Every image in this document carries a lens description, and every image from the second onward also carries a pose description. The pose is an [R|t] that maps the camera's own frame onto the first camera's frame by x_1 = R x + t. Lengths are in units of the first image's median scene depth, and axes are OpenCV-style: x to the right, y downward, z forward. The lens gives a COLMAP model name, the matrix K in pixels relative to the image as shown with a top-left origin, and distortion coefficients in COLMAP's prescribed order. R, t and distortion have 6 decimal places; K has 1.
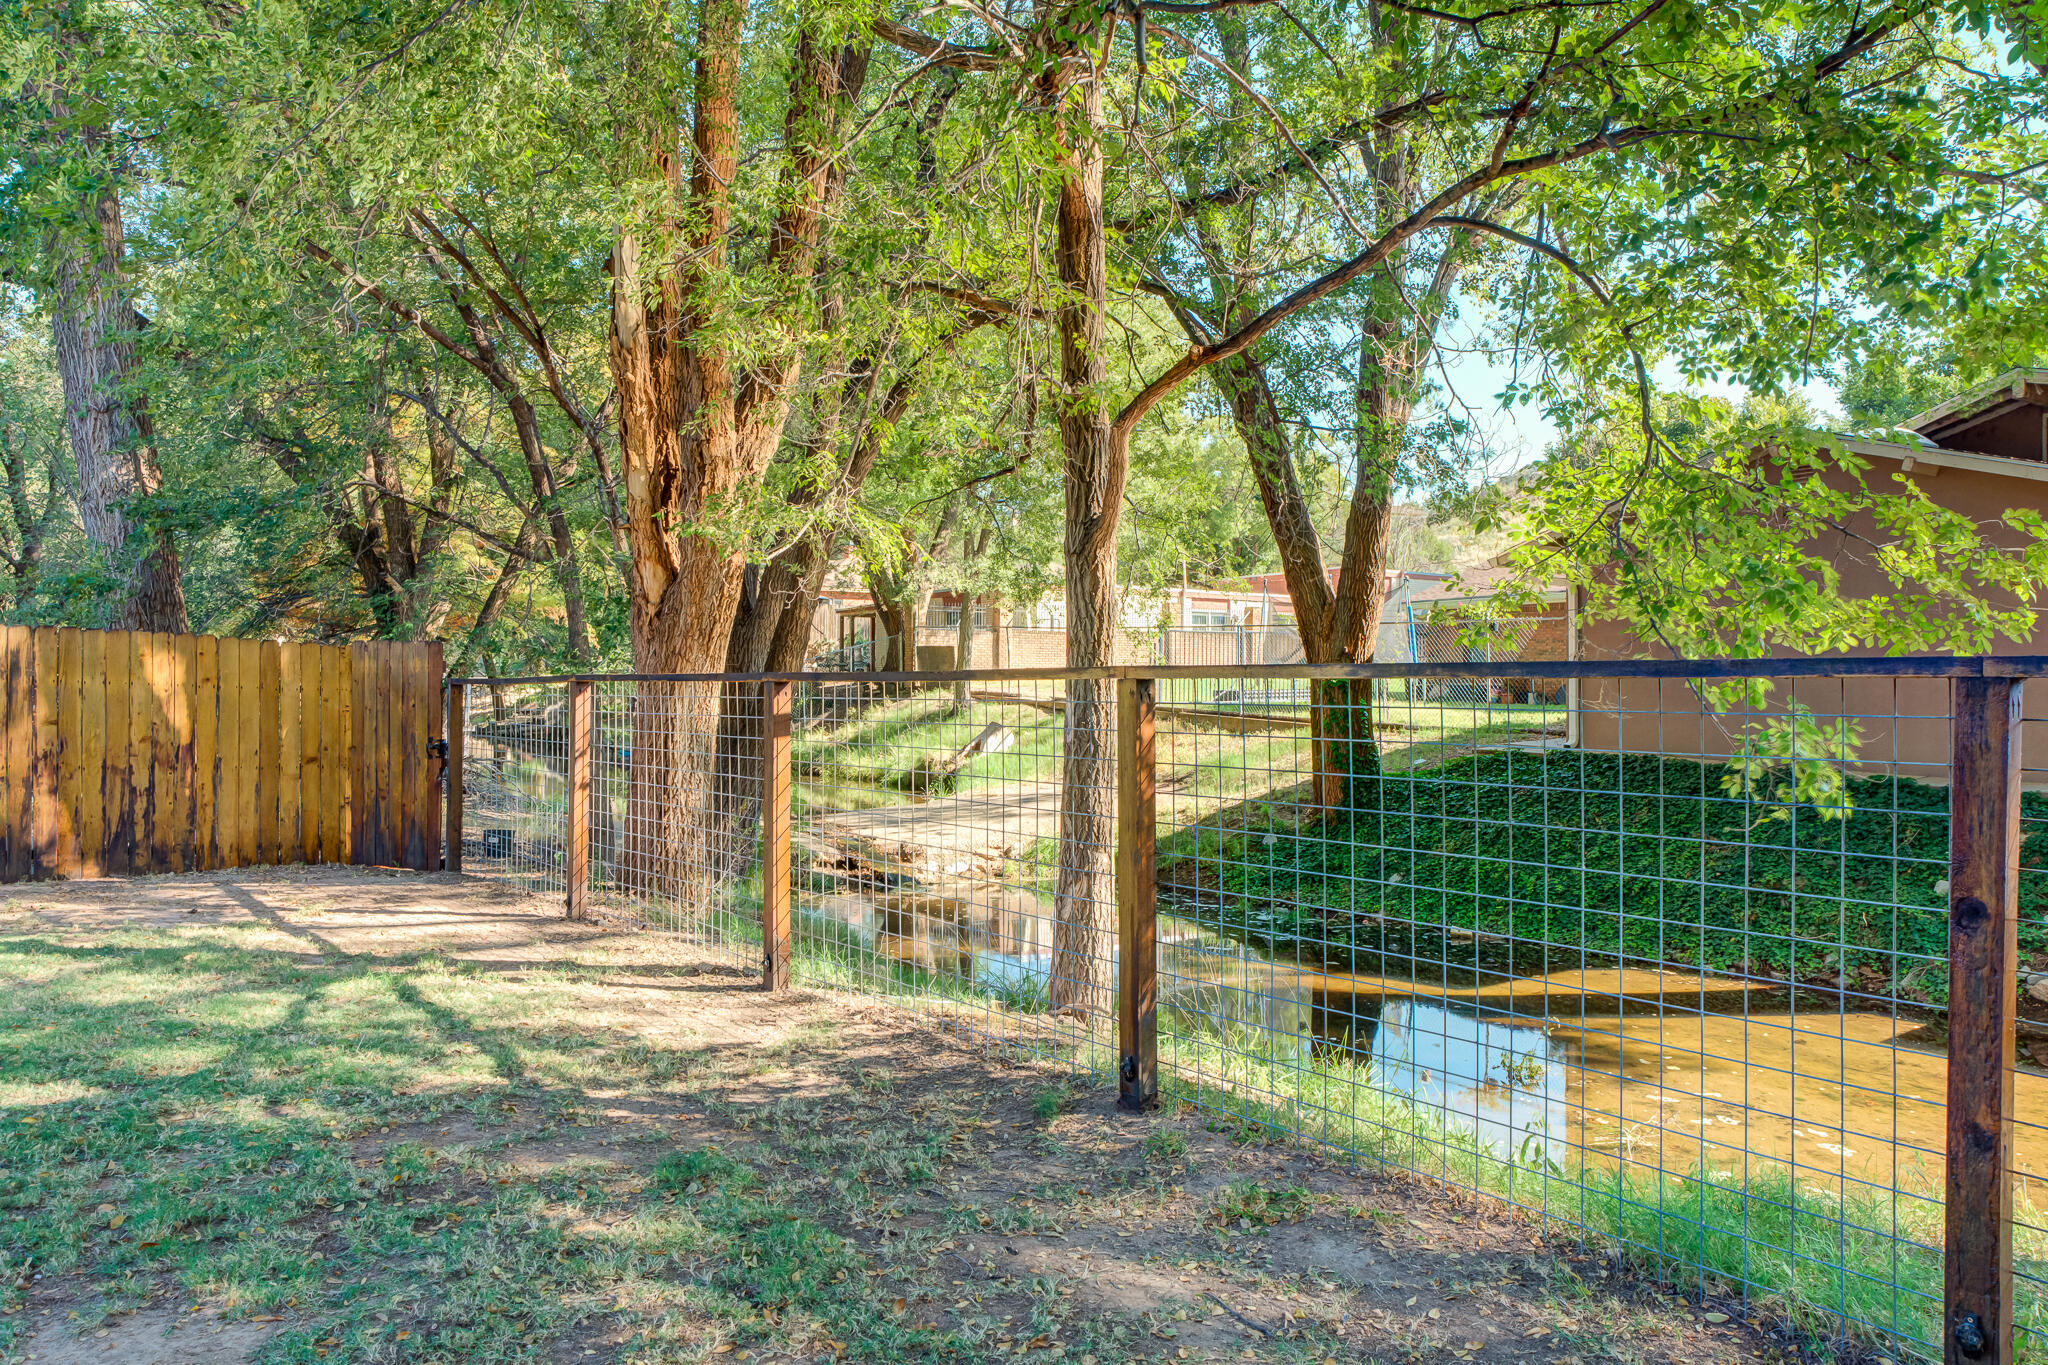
lens RADIAL K [[1358.1, 0, 1024.1], [0, 1358.1, 689.9], [0, 0, 1]] dist [0.000252, -0.000008]
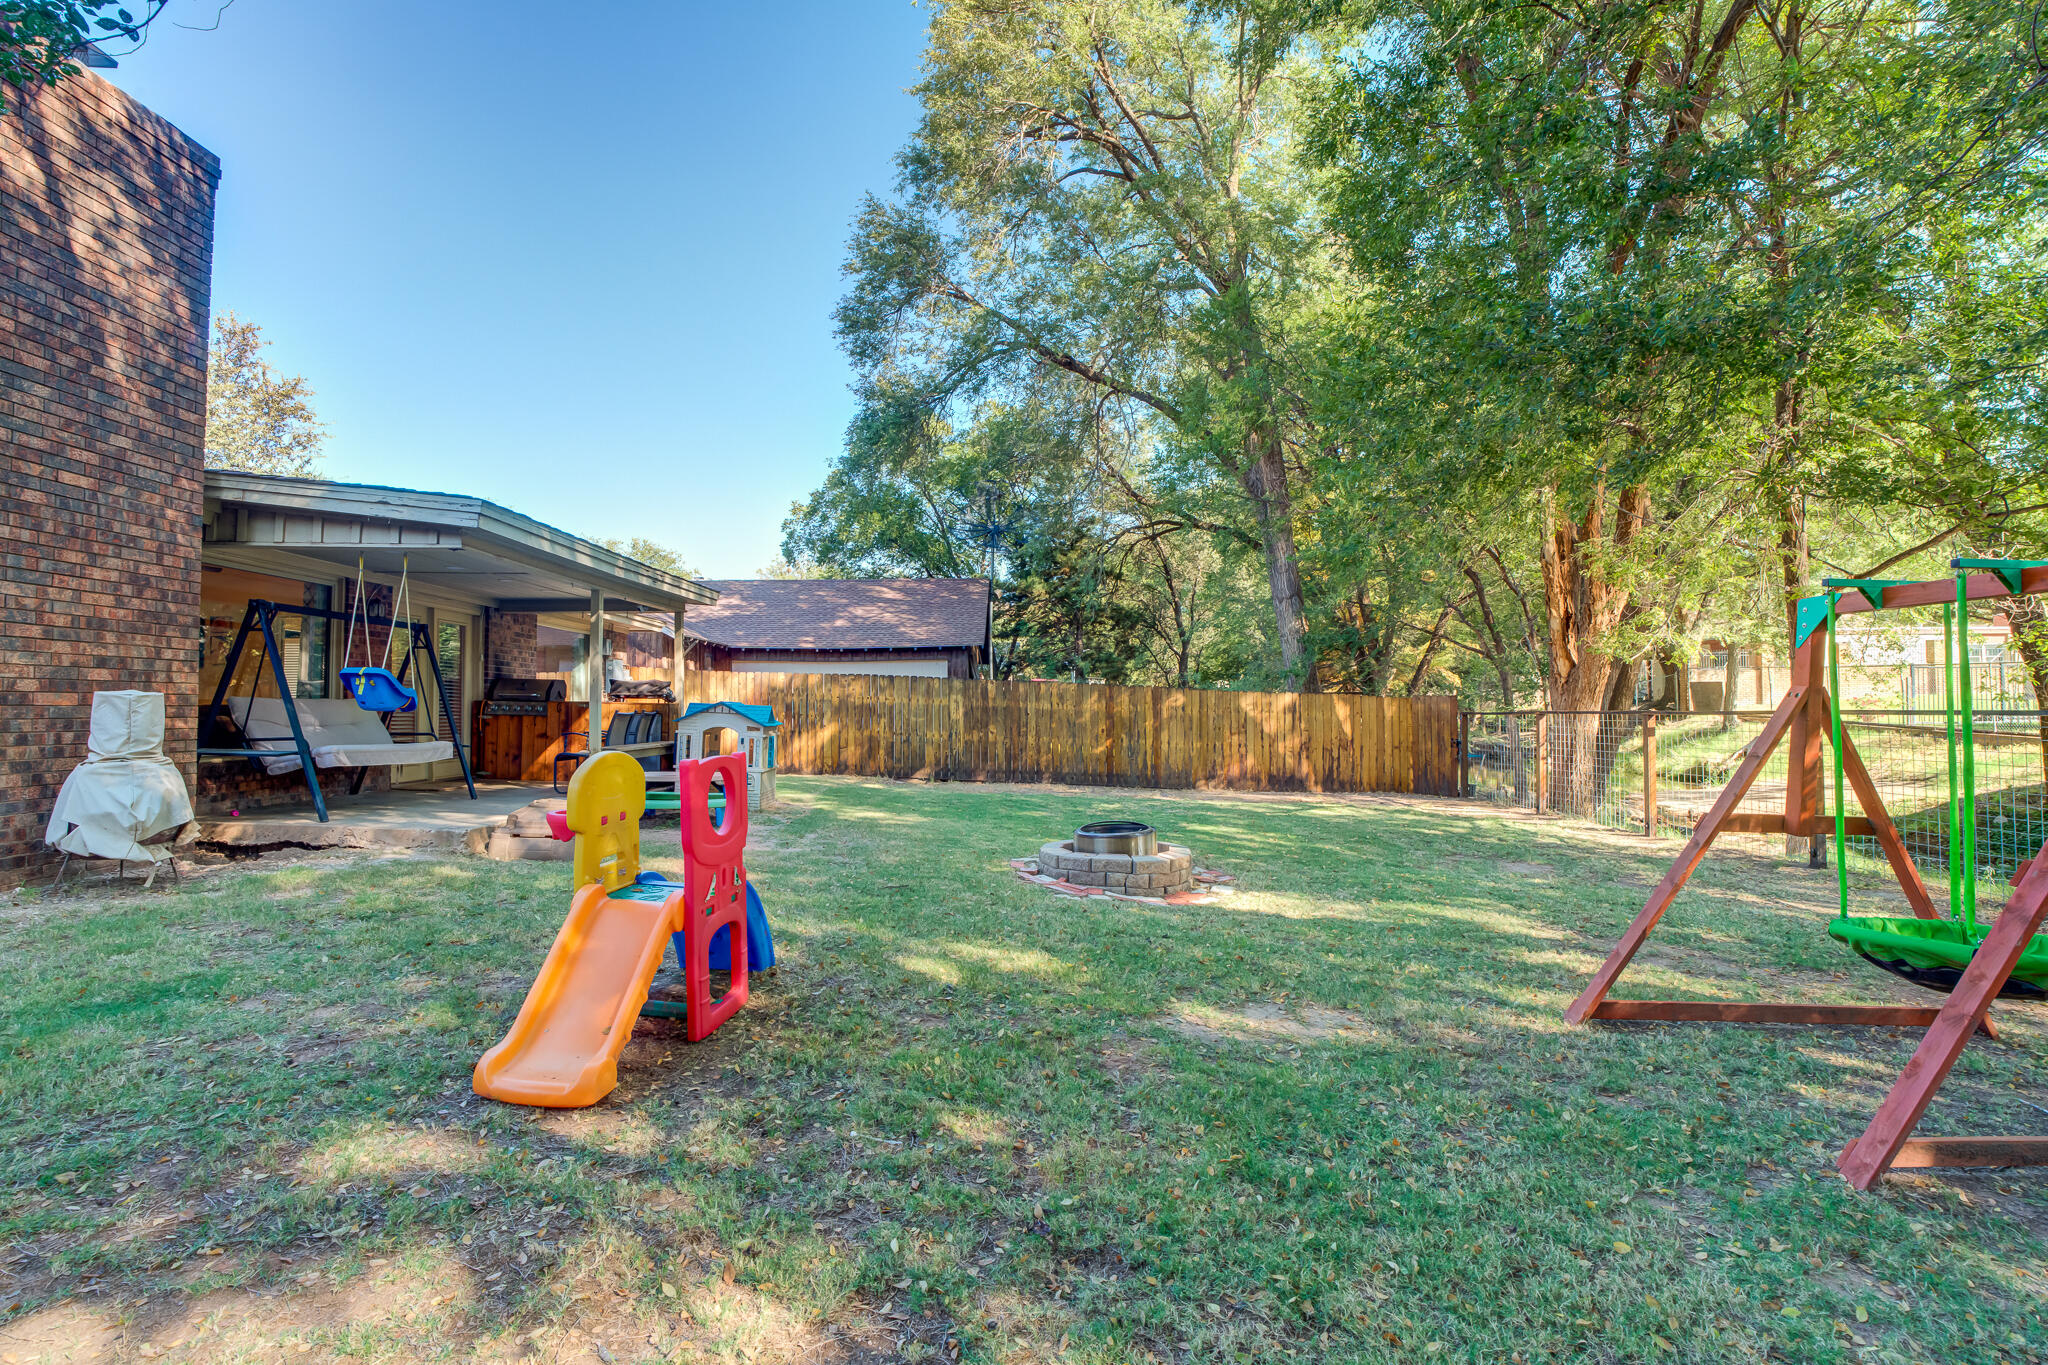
lens RADIAL K [[1037.2, 0, 1027.1], [0, 1037.2, 701.8], [0, 0, 1]] dist [-0.000095, 0.000846]
pose [[0.802867, -0.015182, -0.595964, 0.013136], [0.007919, 0.999859, -0.014803, -0.002660], [0.596105, 0.007165, 0.802874, -0.379331]]
